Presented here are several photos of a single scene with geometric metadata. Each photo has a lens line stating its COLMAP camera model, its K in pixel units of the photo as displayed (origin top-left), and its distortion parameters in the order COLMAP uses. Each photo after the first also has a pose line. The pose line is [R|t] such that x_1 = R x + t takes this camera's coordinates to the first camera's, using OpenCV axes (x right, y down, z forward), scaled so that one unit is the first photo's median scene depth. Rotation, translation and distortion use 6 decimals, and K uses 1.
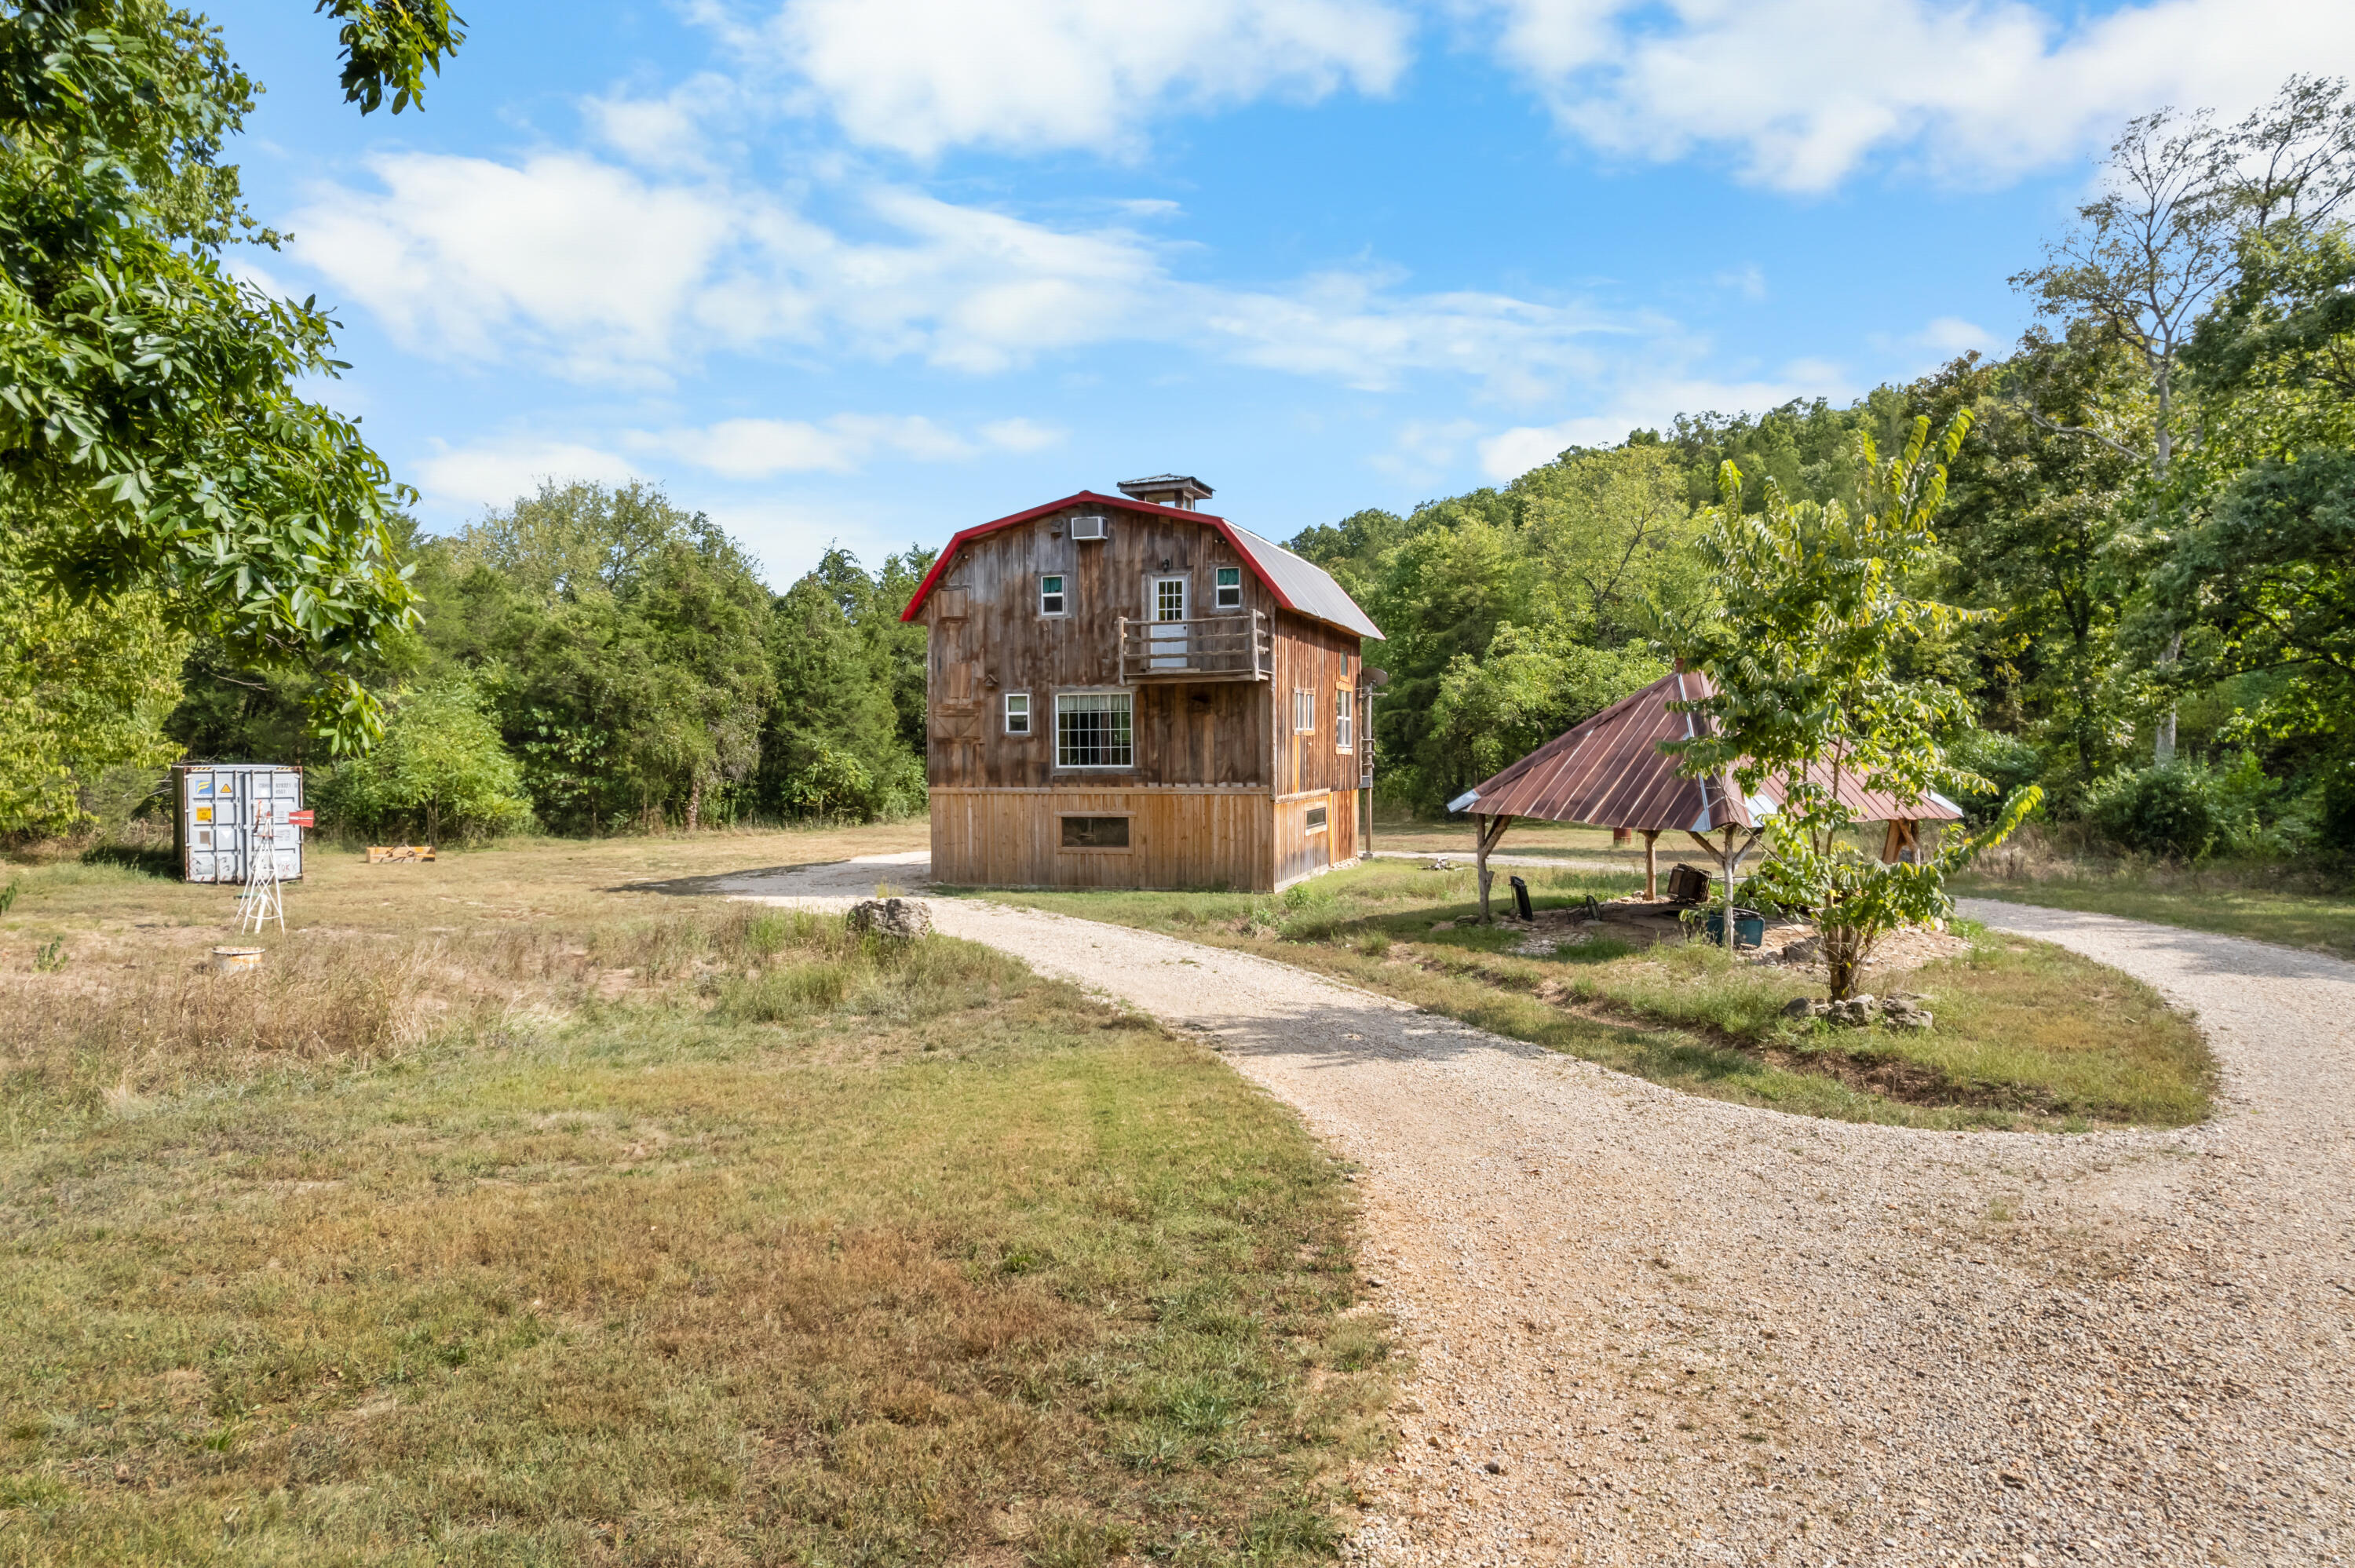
lens RADIAL K [[1526.1, 0, 1166.3], [0, 1526.1, 784.1], [0, 0, 1]] dist [-0.069064, 0.054186]
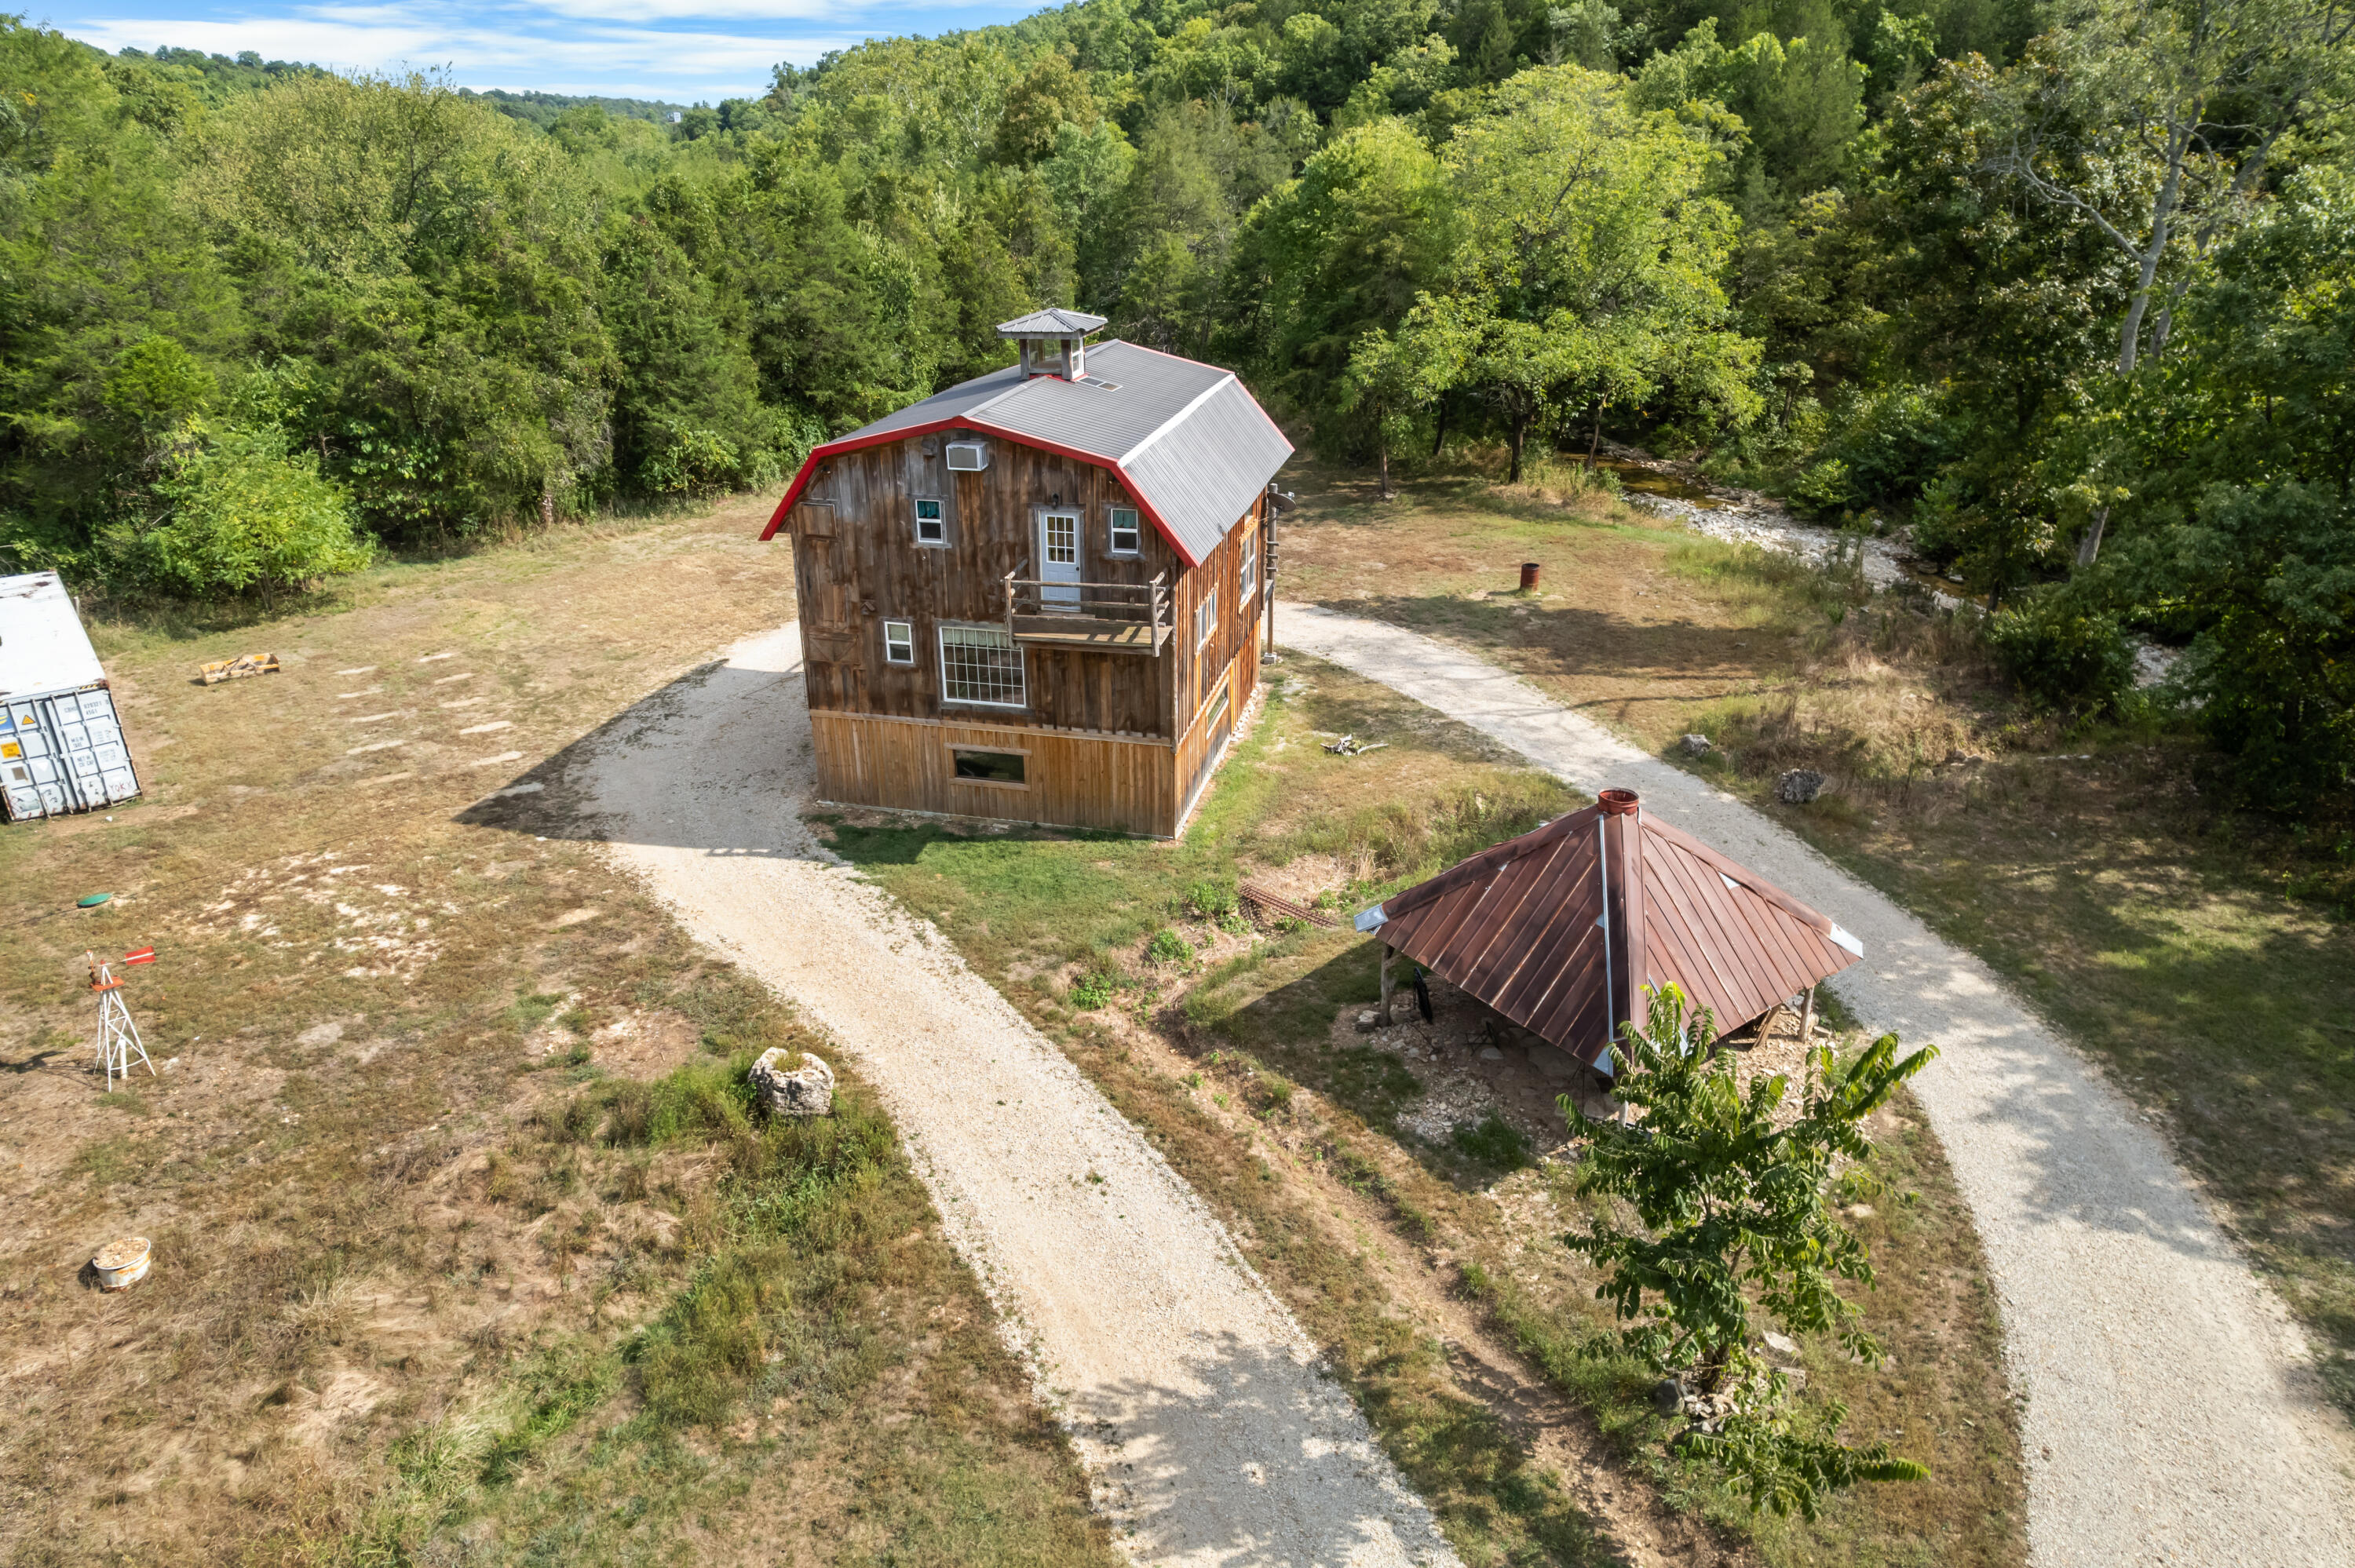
lens RADIAL K [[1526.1, 0, 1168.5], [0, 1526.1, 789.4], [0, 0, 1]] dist [-0.069064, 0.054186]
pose [[0.997403, -0.029502, 0.065700, 0.002362], [0.002453, 0.925636, 0.378406, -0.298970], [-0.071978, -0.377262, 0.923305, 0.096357]]
